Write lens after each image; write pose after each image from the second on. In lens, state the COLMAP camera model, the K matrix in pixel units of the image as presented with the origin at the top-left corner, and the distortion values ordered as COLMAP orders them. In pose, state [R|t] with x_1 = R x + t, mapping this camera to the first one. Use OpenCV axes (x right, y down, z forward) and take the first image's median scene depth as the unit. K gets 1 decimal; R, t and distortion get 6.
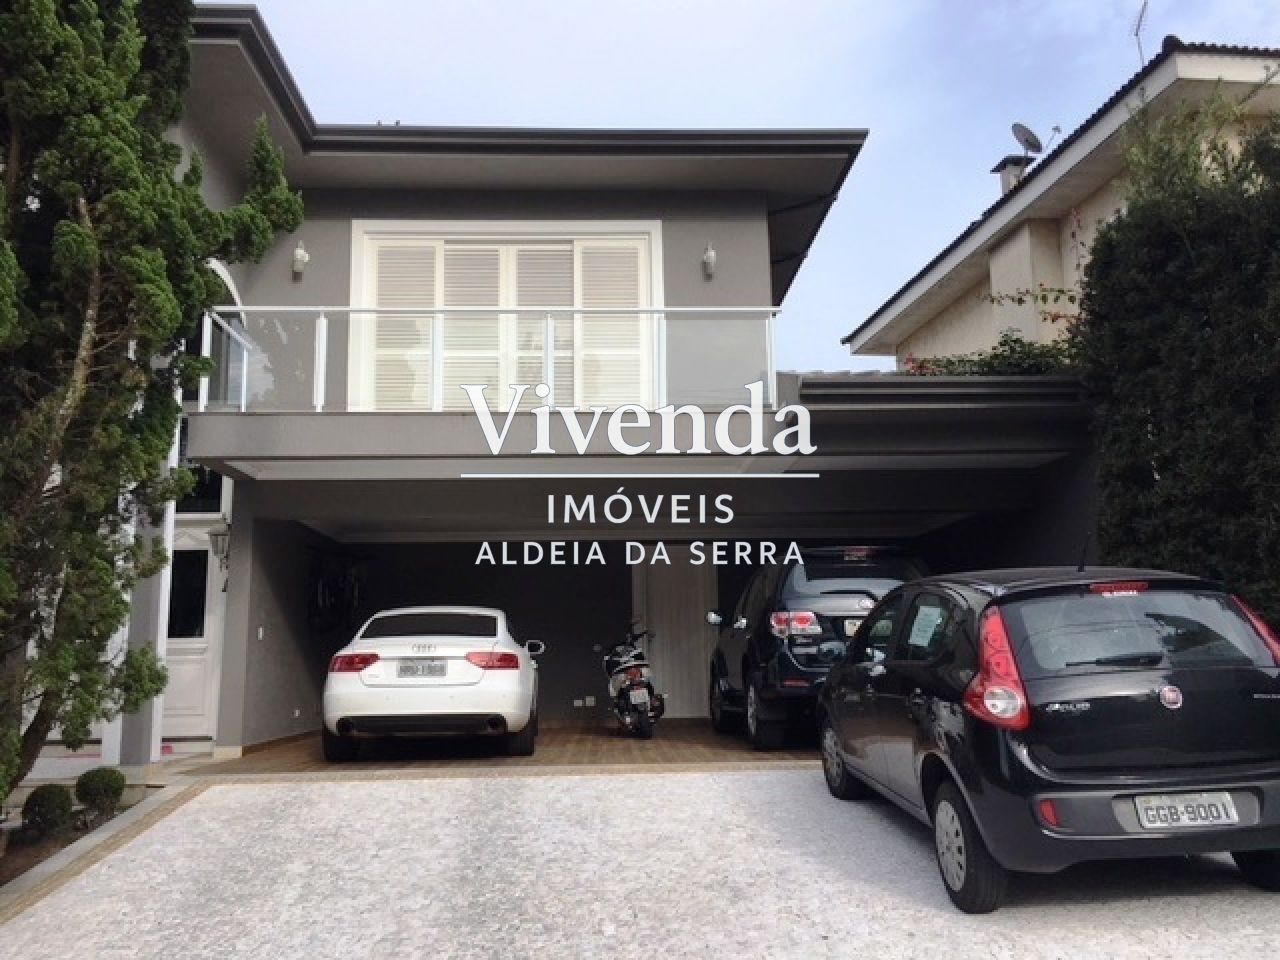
lens RADIAL K [[1074.6, 0, 644.5], [0, 1074.6, 474.8], [0, 0, 1]] dist [0.071516, -0.077711]
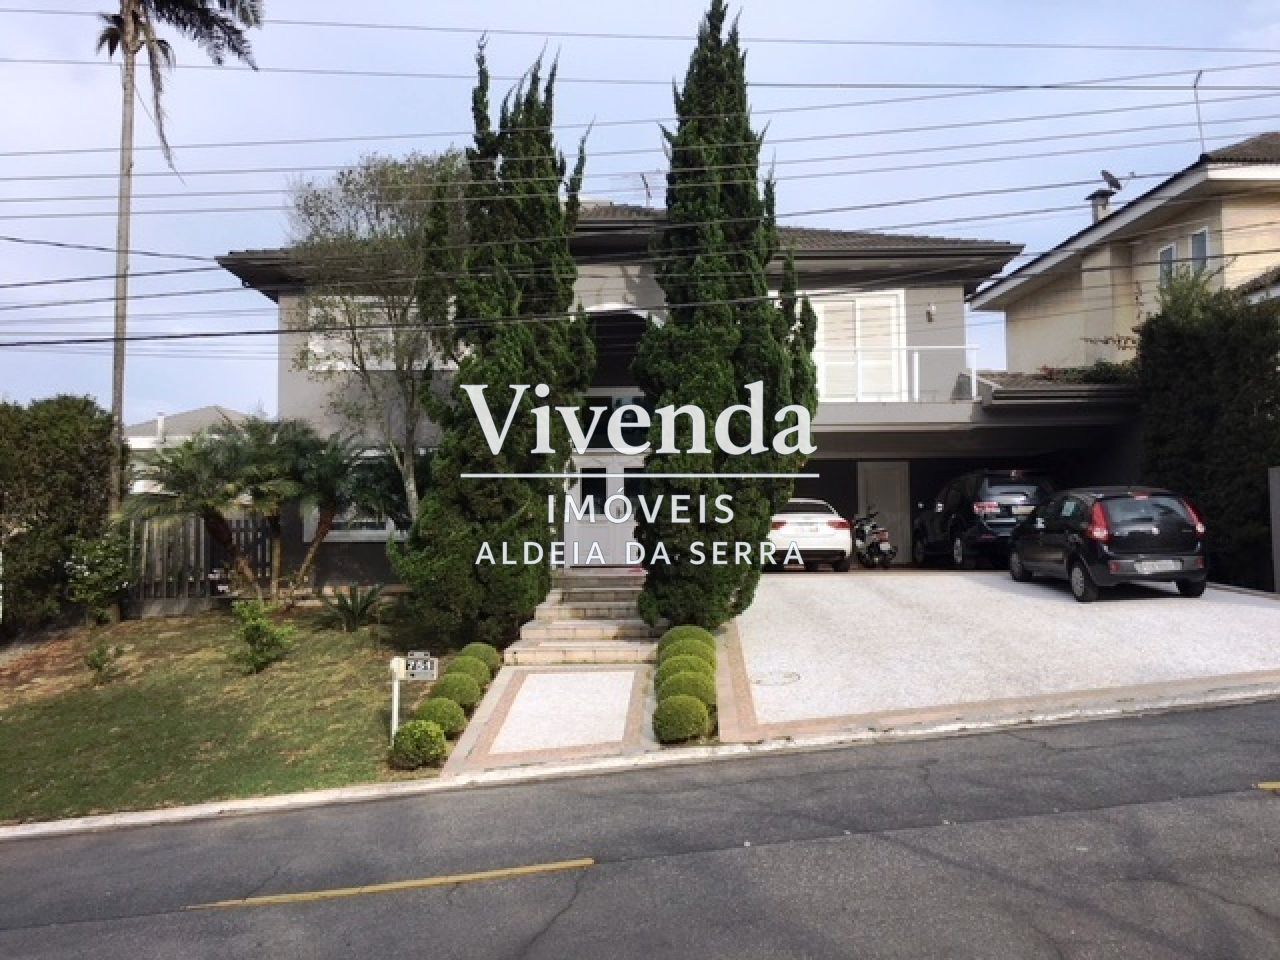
lens RADIAL K [[1074.6, 0, 643.9], [0, 1074.6, 480.3], [0, 0, 1]] dist [0.071516, -0.077711]
pose [[0.998805, 0.001220, -0.048861, -0.415271], [0.004193, 0.993863, 0.110535, -0.145709], [0.048696, -0.110608, 0.992670, -1.077793]]
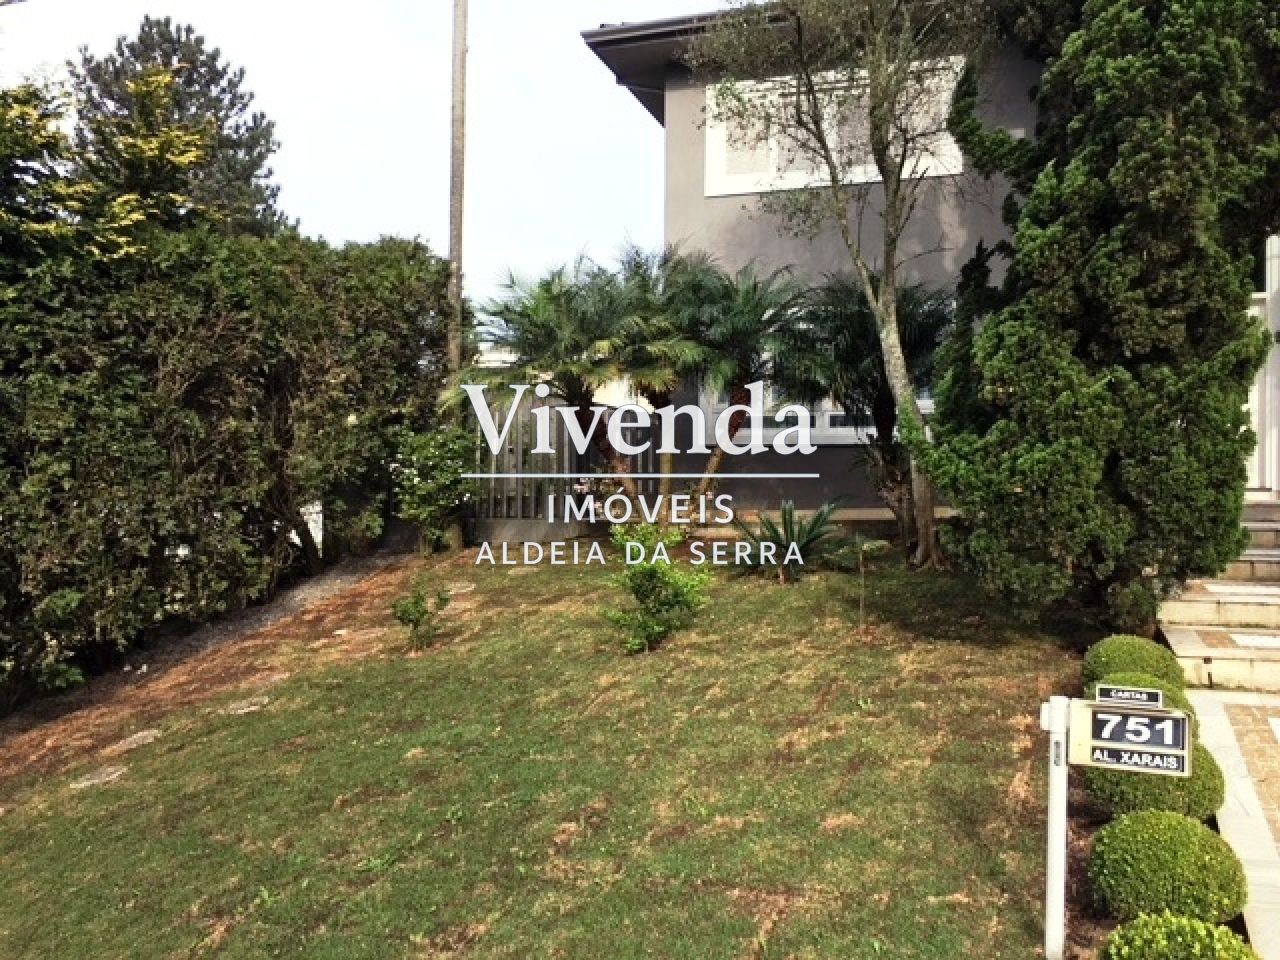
lens RADIAL K [[1074.6, 0, 640.2], [0, 1074.6, 484.5], [0, 0, 1]] dist [0.071516, -0.077711]
pose [[0.931195, 0.020976, -0.363918, -0.740194], [0.043177, 0.984968, 0.167255, 0.018401], [0.361956, -0.171460, 0.916291, -0.369007]]
